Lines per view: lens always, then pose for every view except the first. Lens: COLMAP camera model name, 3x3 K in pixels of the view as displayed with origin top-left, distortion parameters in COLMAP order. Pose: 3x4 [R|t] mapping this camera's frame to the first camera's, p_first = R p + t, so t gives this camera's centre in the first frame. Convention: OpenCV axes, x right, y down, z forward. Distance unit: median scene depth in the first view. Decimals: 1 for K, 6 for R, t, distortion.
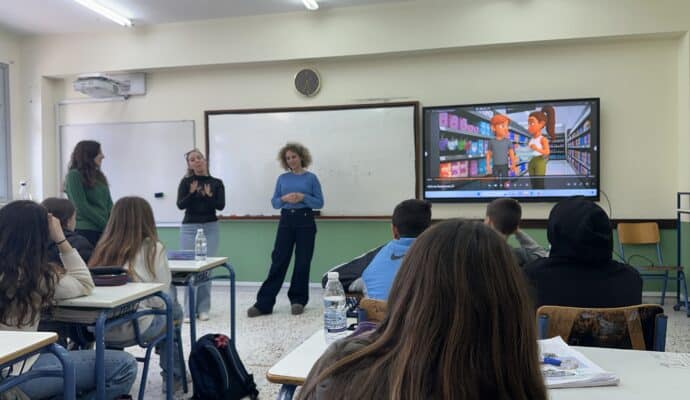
lens RADIAL K [[472.5, 0, 345.0], [0, 472.5, 200.0], [0, 0, 1]] dist [0.083759, -0.095531]
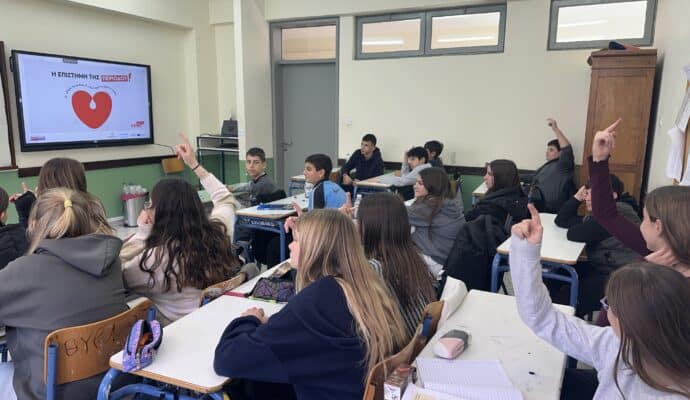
lens RADIAL K [[496.0, 0, 345.0], [0, 496.0, 200.0], [0, 0, 1]] dist [0.115140, -0.154148]
pose [[0.286533, -0.143379, 0.947281, -0.623990], [0.020716, 0.989434, 0.143493, -0.030275], [-0.957846, -0.021491, 0.286476, 0.068296]]
